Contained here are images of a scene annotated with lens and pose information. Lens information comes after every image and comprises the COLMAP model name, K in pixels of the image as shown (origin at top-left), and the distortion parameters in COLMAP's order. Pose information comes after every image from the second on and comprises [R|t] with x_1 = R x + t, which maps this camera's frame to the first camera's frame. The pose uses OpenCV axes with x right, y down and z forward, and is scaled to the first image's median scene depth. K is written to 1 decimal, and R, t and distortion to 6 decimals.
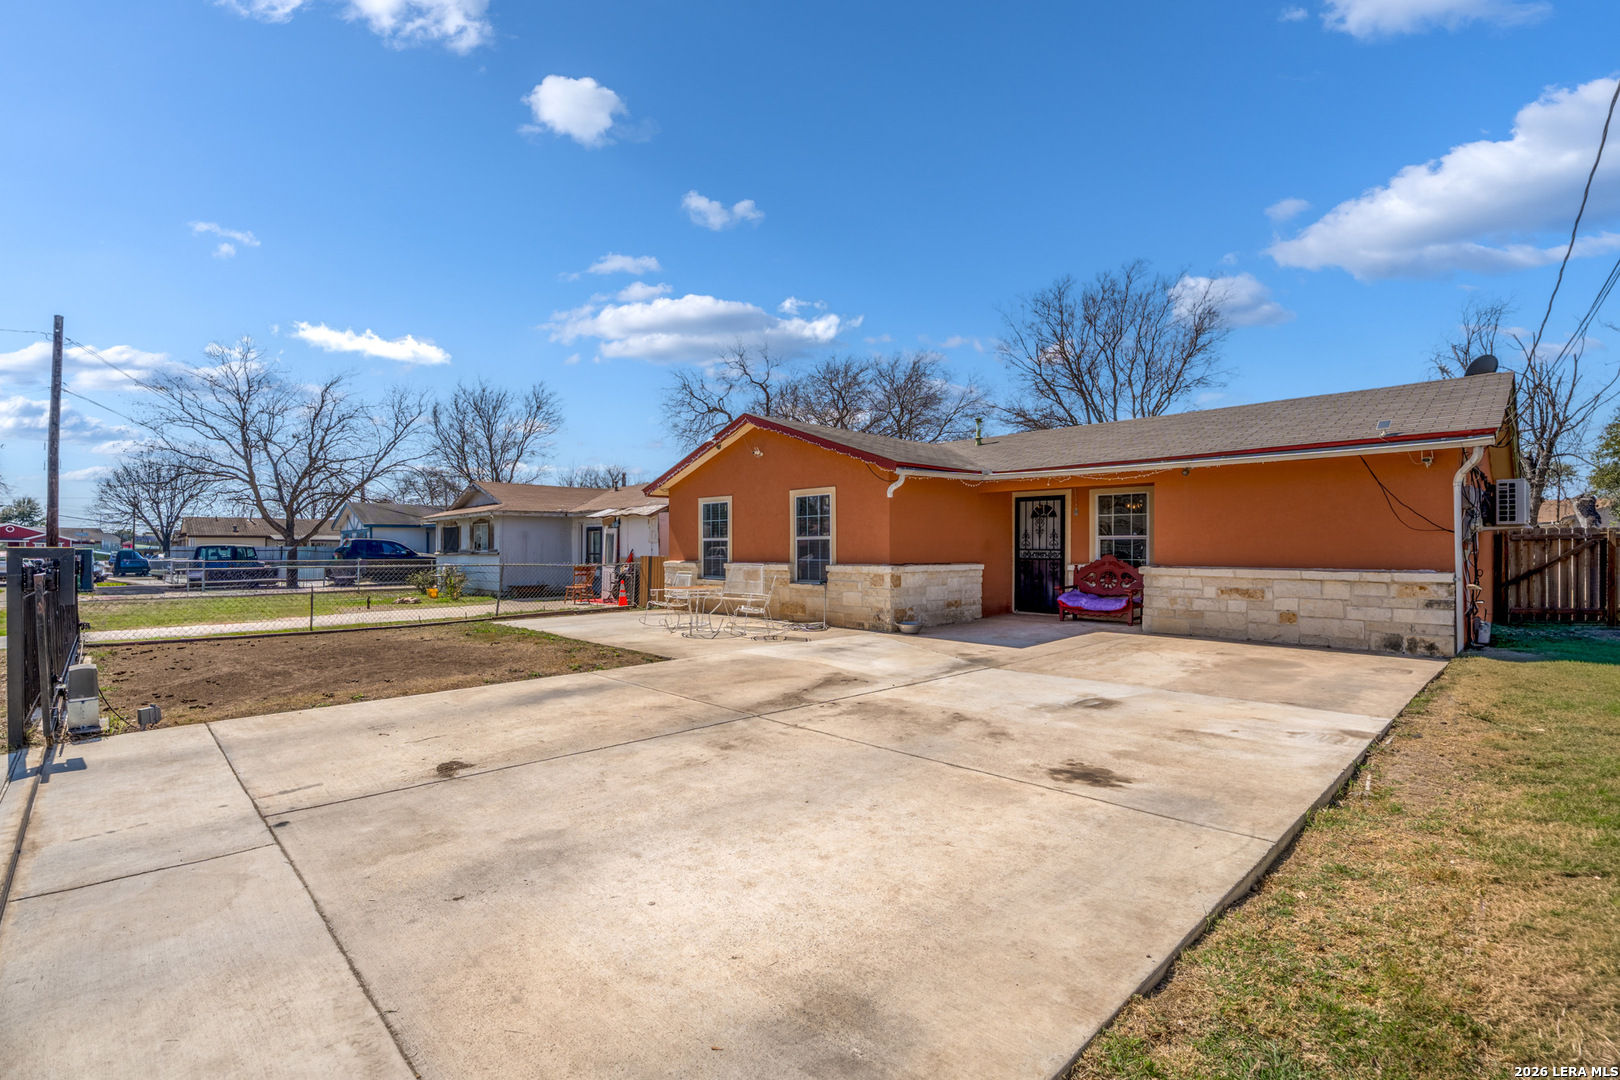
lens RADIAL K [[740.7, 0, 826.3], [0, 740.7, 541.7], [0, 0, 1]] dist [-0.013050, -0.000123]
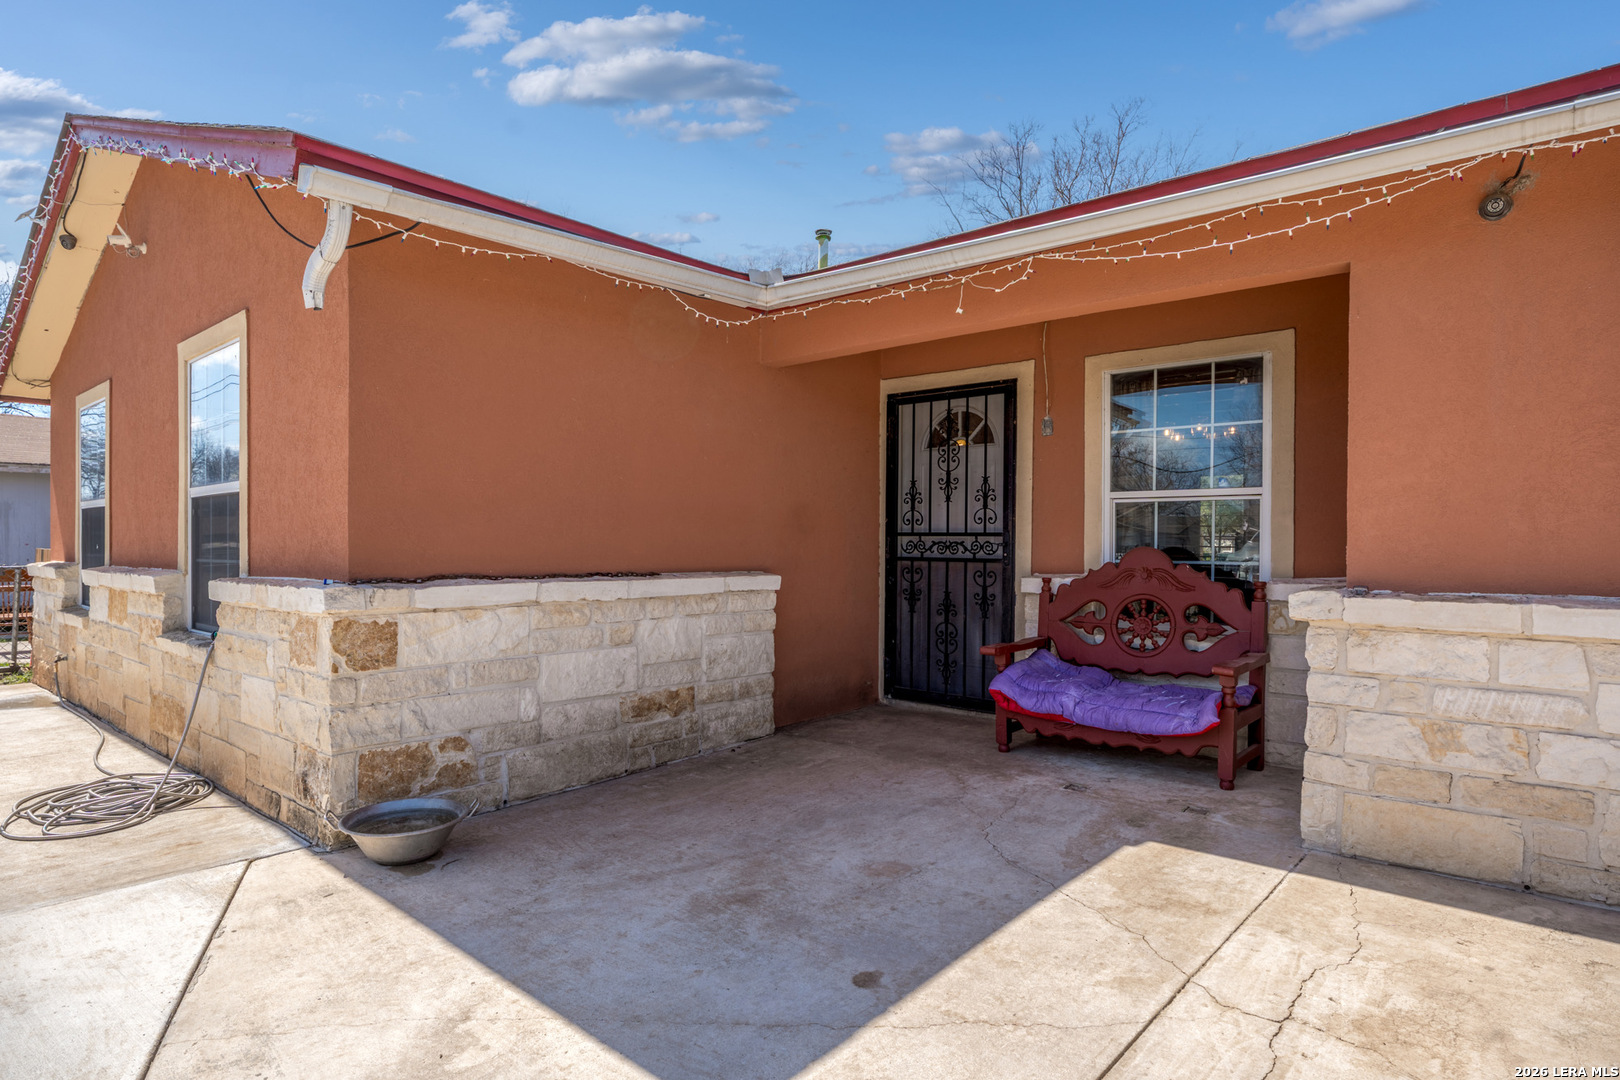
lens RADIAL K [[903.2, 0, 795.0], [0, 903.2, 533.3], [0, 0, 1]] dist [-0.012394, 0.007597]
pose [[0.998036, 0.005229, 0.062427, 0.193429], [-0.005137, 0.999985, -0.001638, 0.012053], [-0.062435, 0.001314, 0.998048, 0.585330]]
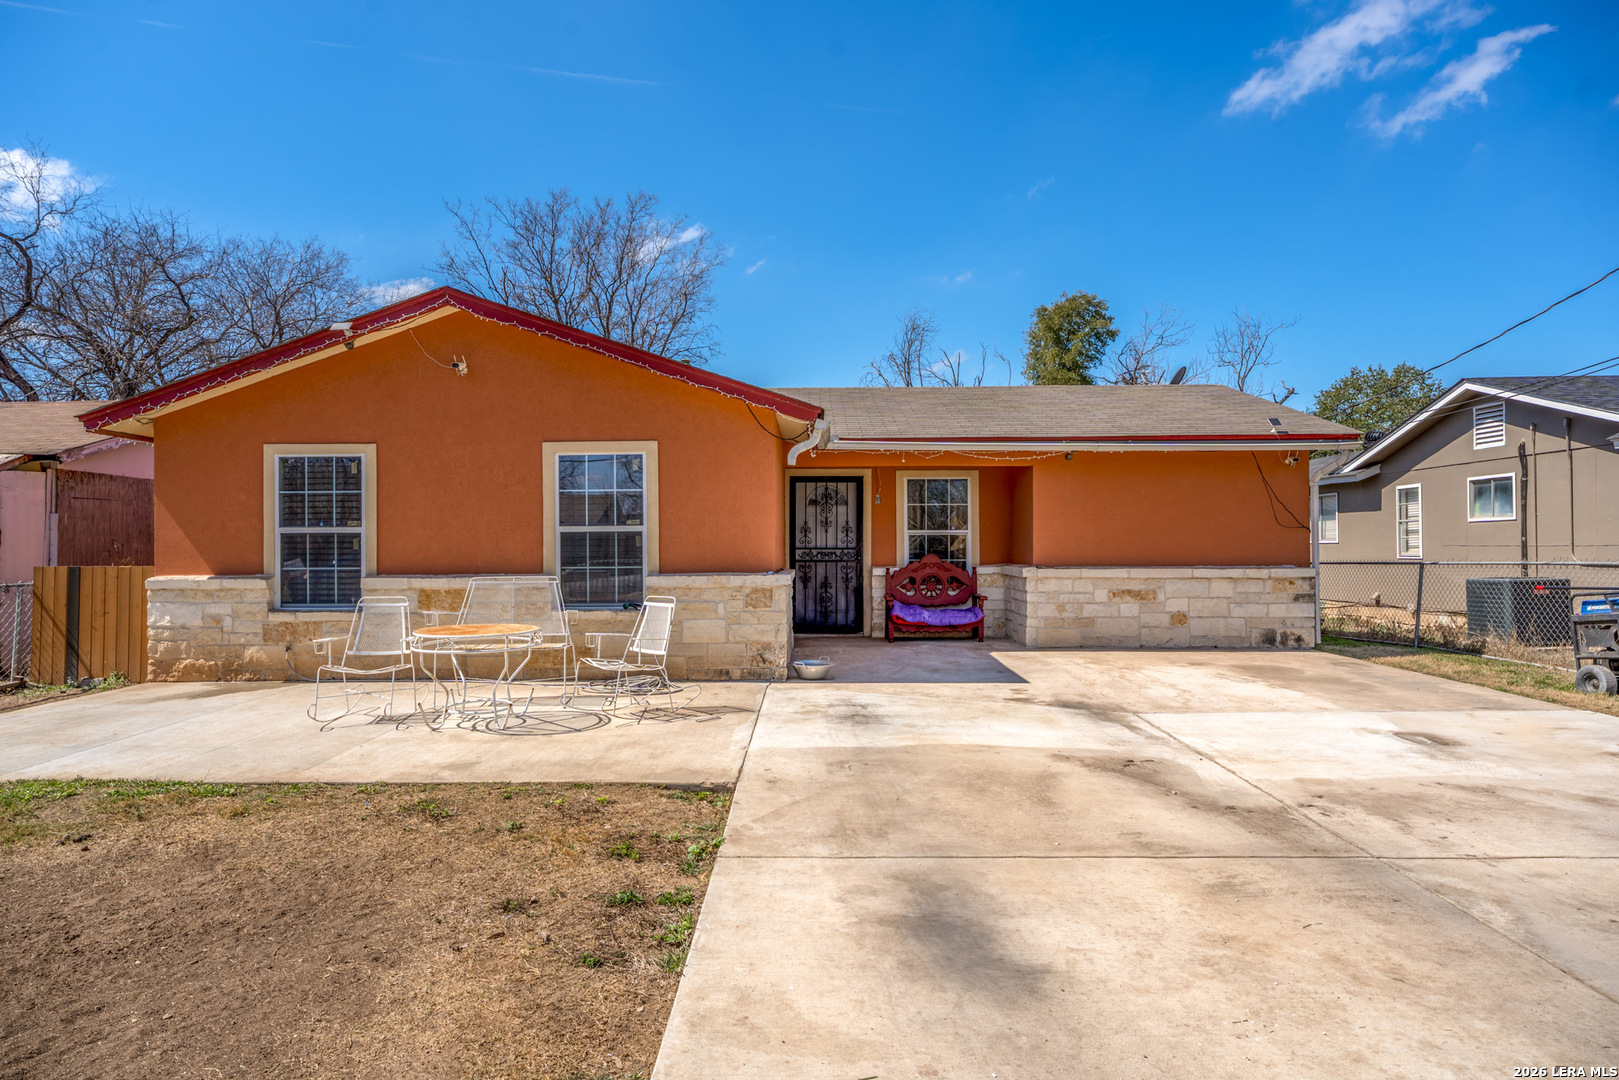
lens RADIAL K [[902.7, 0, 792.3], [0, 902.7, 544.2], [0, 0, 1]] dist [-0.012394, 0.007597]
pose [[0.709624, -0.000196, 0.704581, -0.390232], [-0.001913, 0.999996, 0.002205, 0.004680], [-0.704578, -0.002912, 0.709620, 0.396269]]
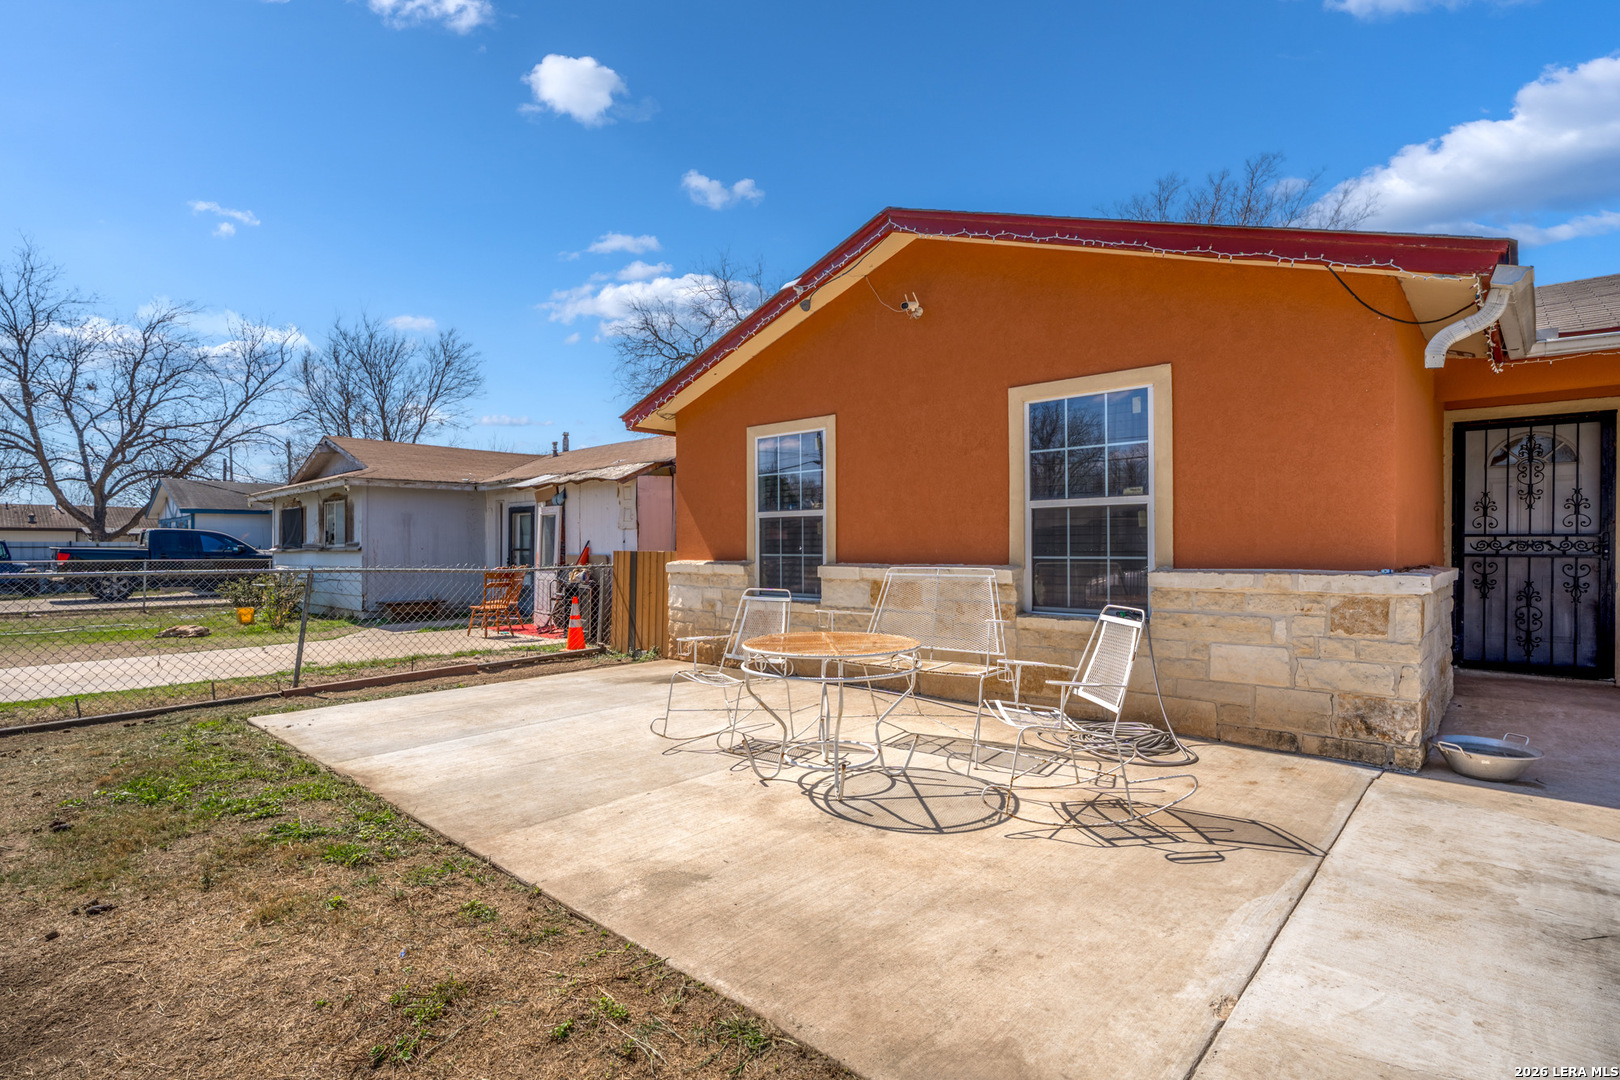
lens RADIAL K [[770.3, 0, 814.8], [0, 770.3, 548.9], [0, 0, 1]] dist [-0.010790, 0.002178]
pose [[0.998214, -0.000790, 0.059730, -0.182351], [0.000140, 0.999941, 0.010886, 0.014789], [-0.059735, -0.010859, 0.998155, 0.583358]]
